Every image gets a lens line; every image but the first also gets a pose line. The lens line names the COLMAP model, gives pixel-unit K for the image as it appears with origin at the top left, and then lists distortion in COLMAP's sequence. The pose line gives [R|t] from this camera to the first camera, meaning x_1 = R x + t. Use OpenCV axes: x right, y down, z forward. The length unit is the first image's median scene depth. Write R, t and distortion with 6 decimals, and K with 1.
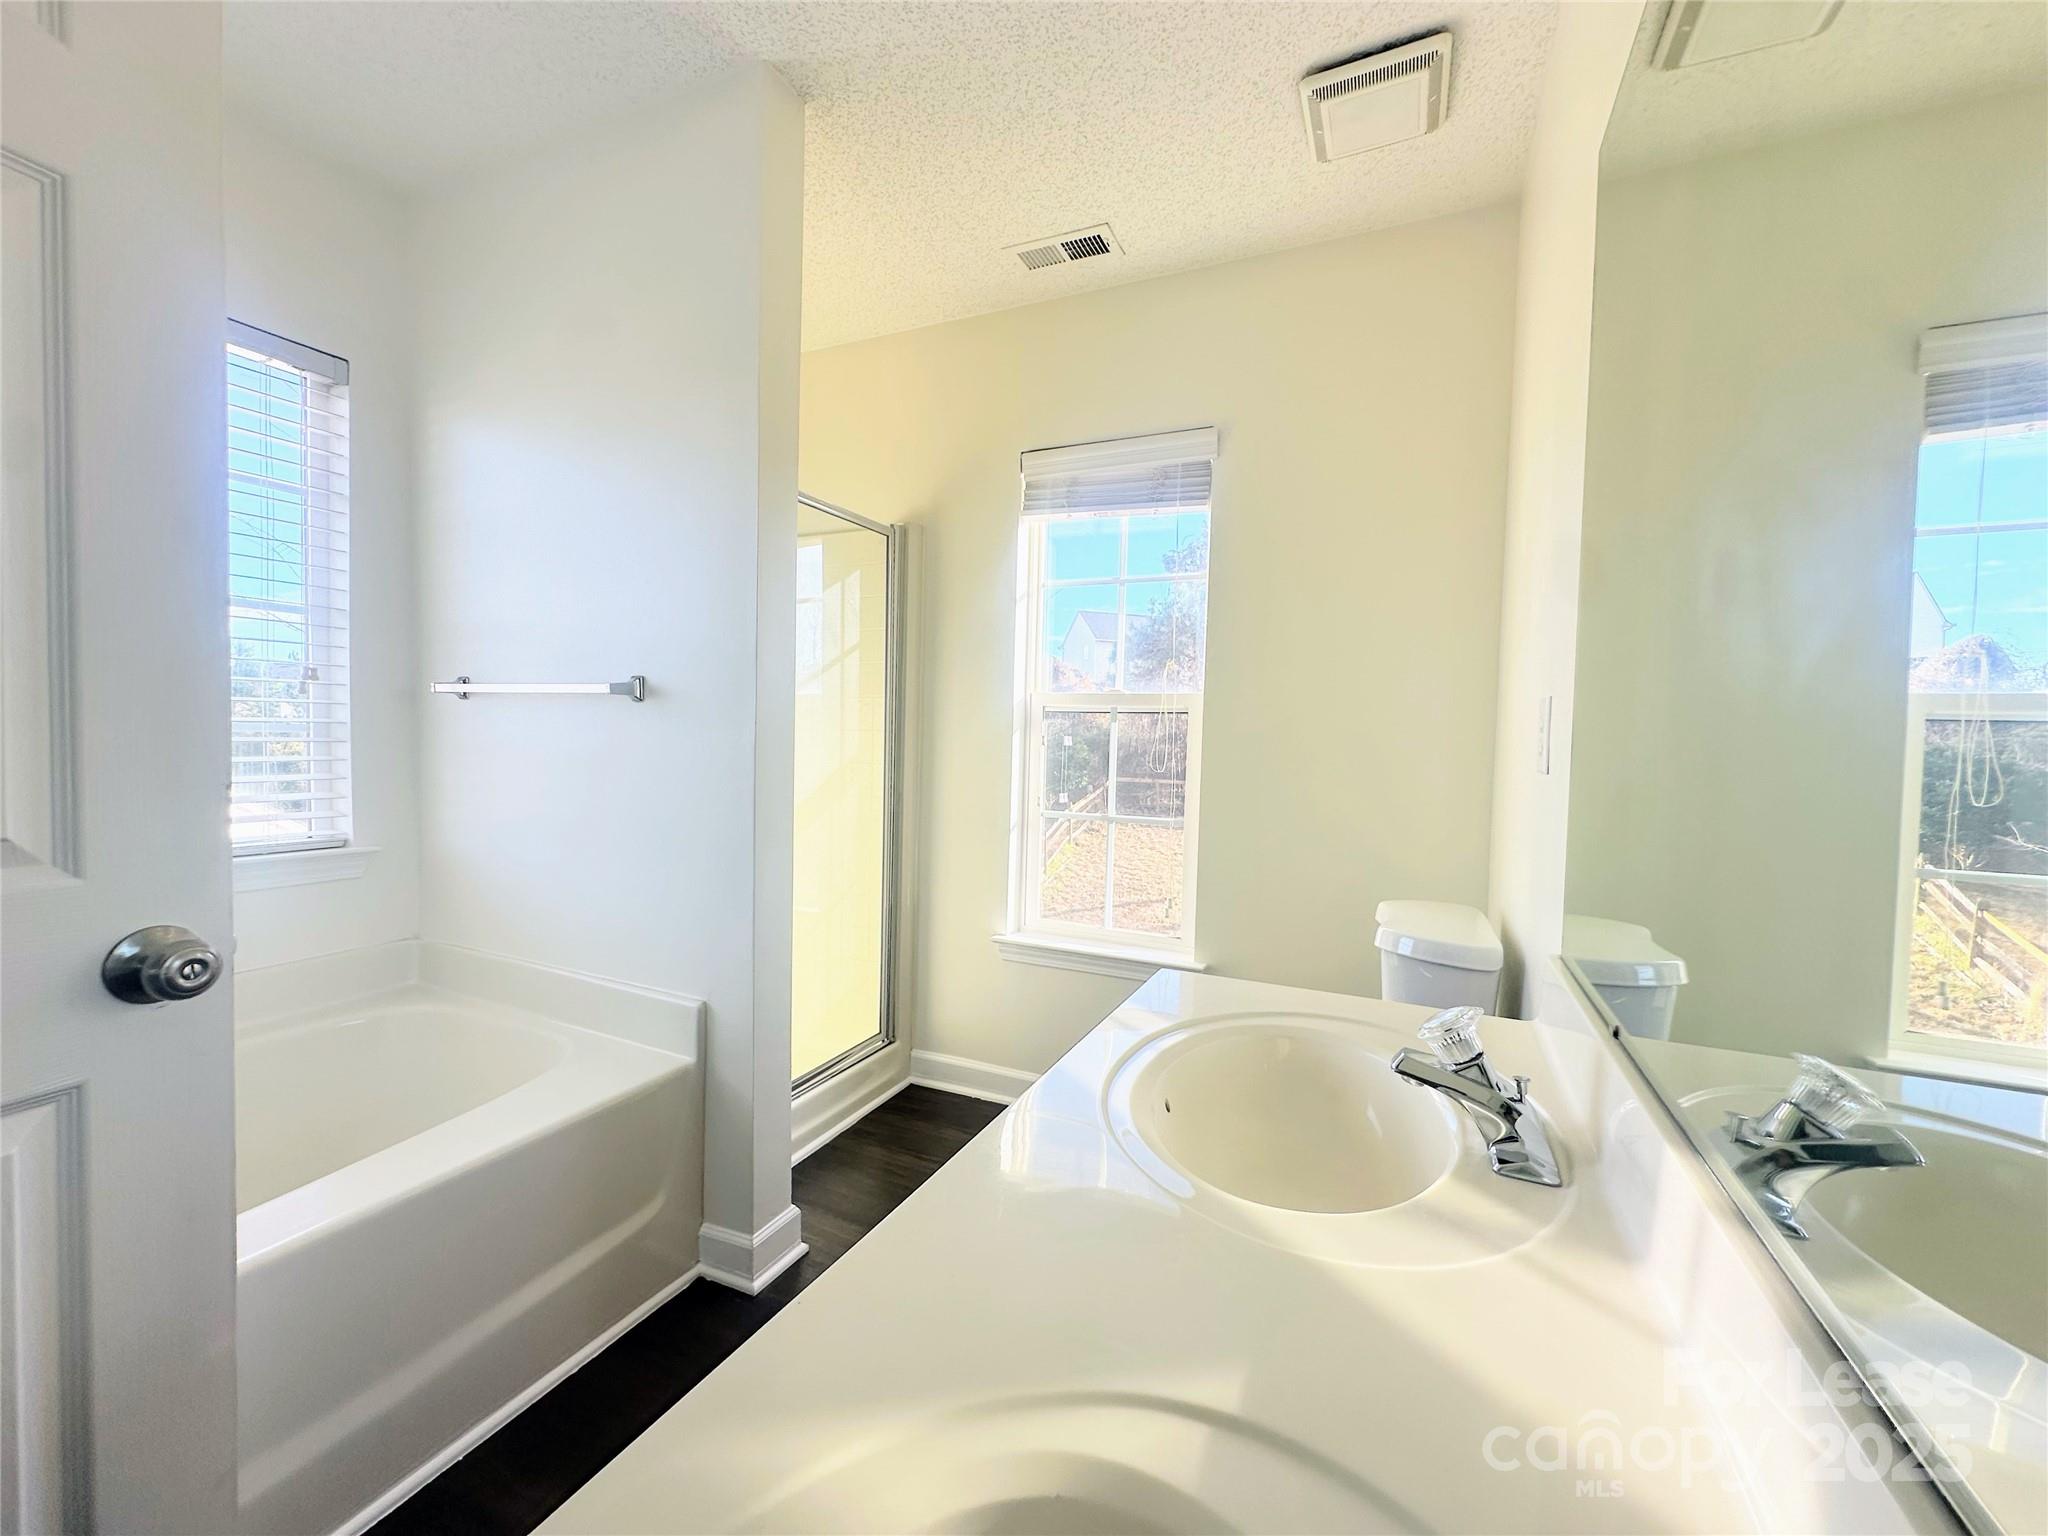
lens RADIAL K [[815.9, 0, 1023.4], [0, 815.9, 763.5], [0, 0, 1]] dist [-0.002396, -0.000089]
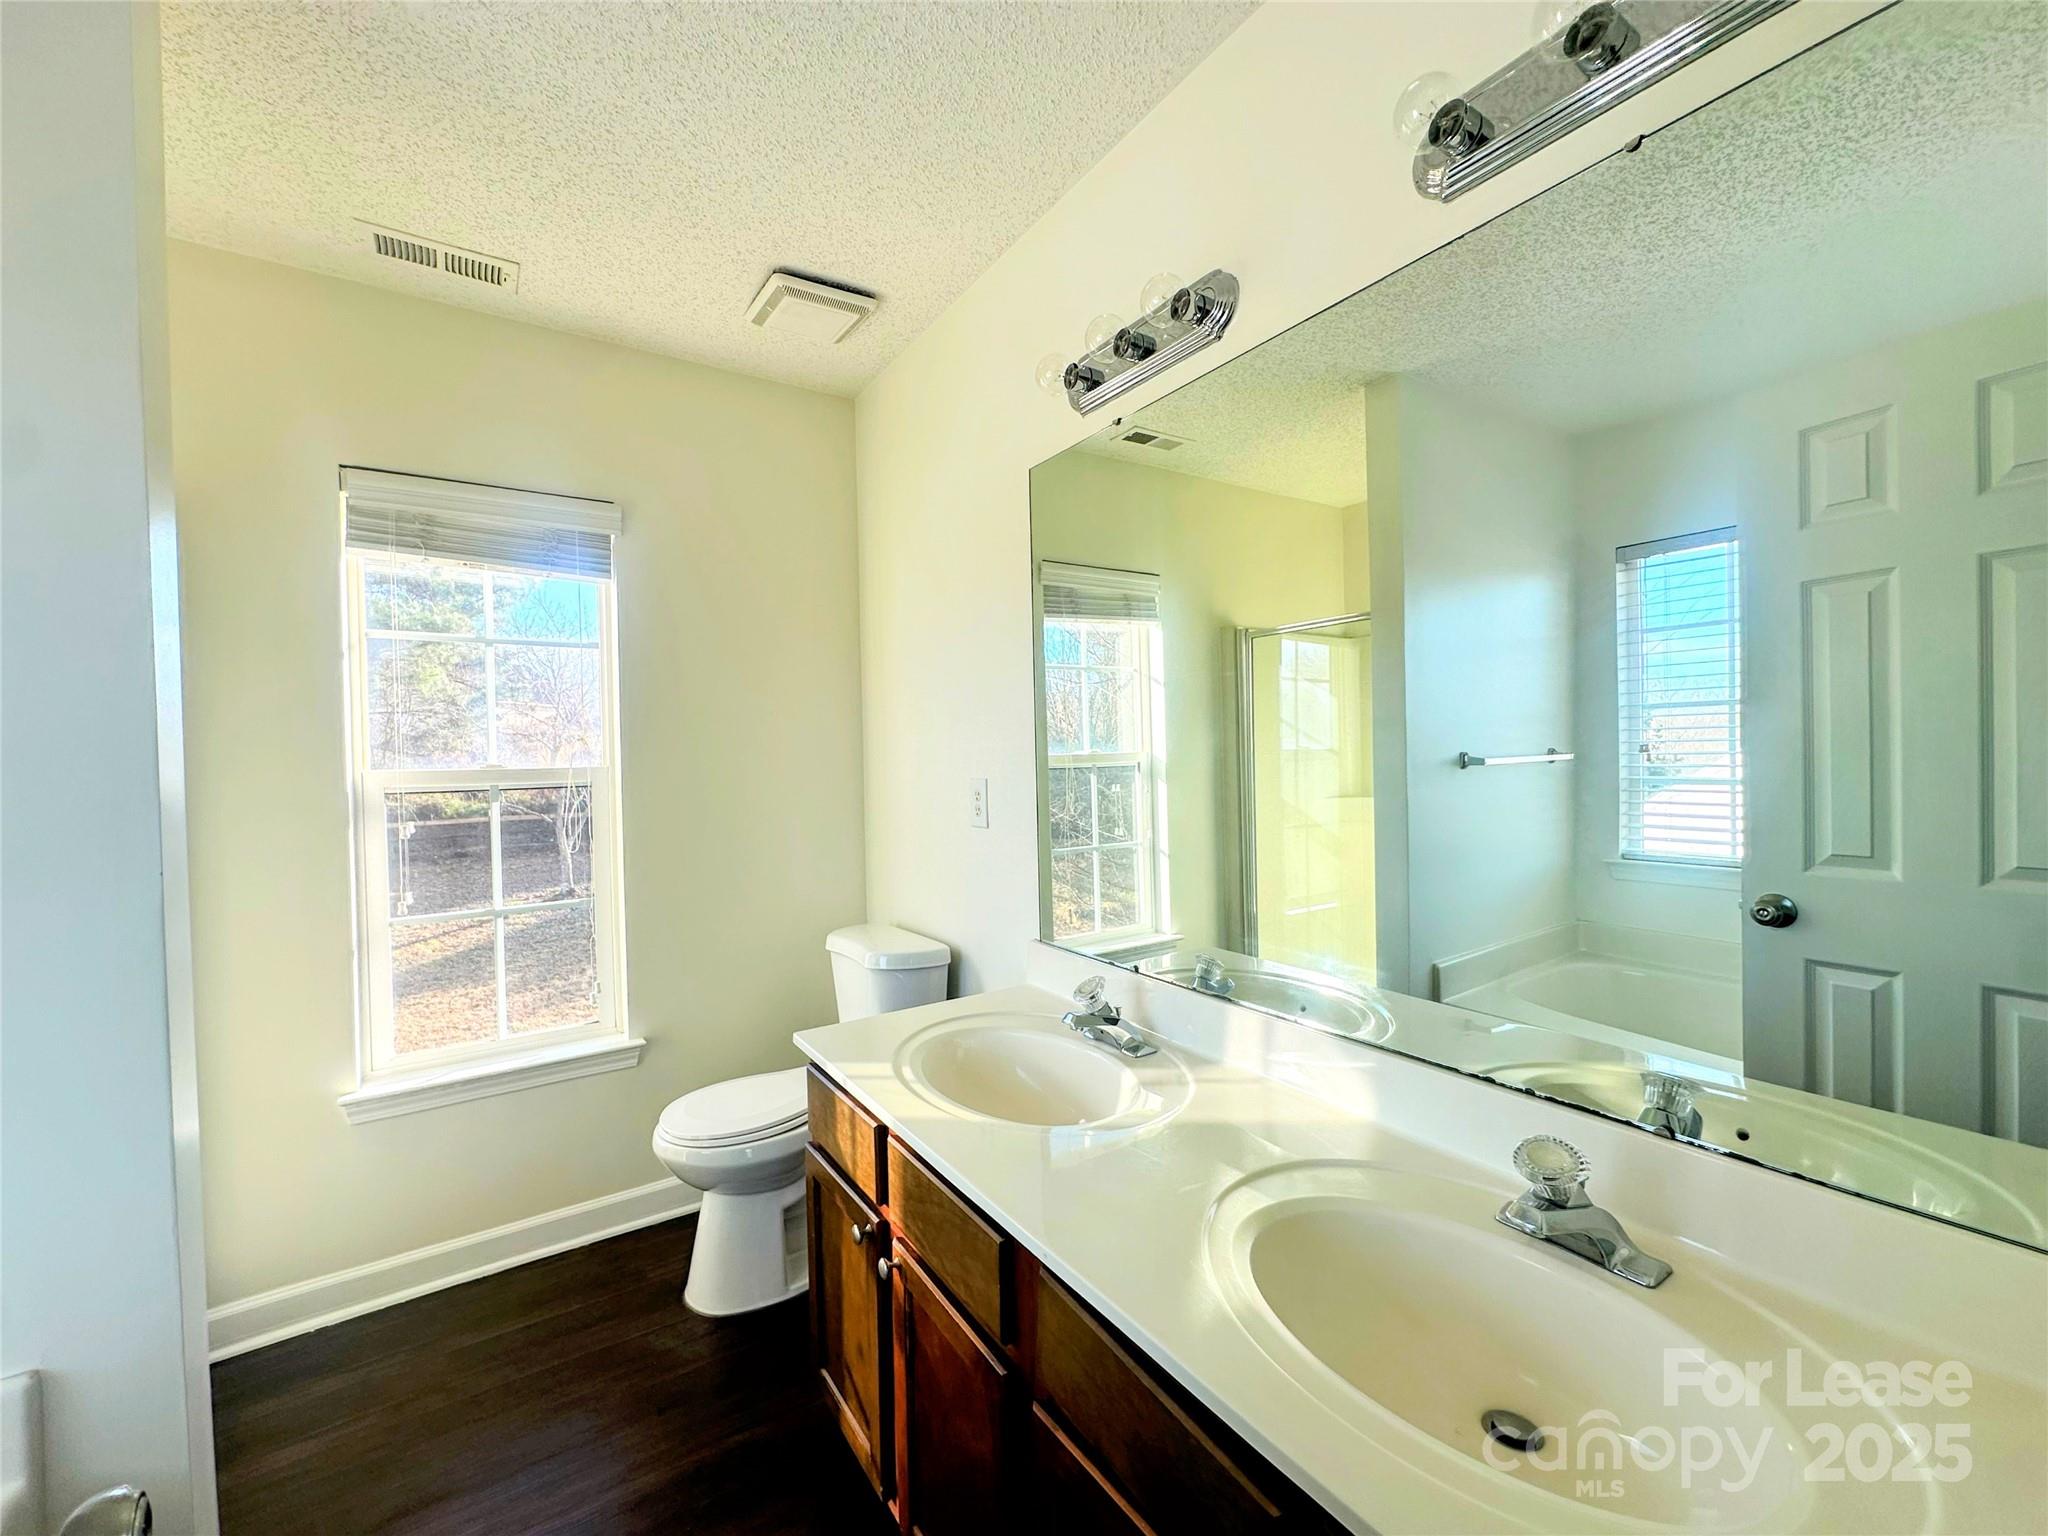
lens RADIAL K [[815.9, 0, 1021.6], [0, 815.9, 764.8], [0, 0, 1]] dist [-0.002396, -0.000089]
pose [[0.521004, -0.049205, 0.852135, -0.381943], [0.067462, 0.997588, 0.016357, -0.075413], [-0.850884, 0.048964, 0.523067, 0.066919]]
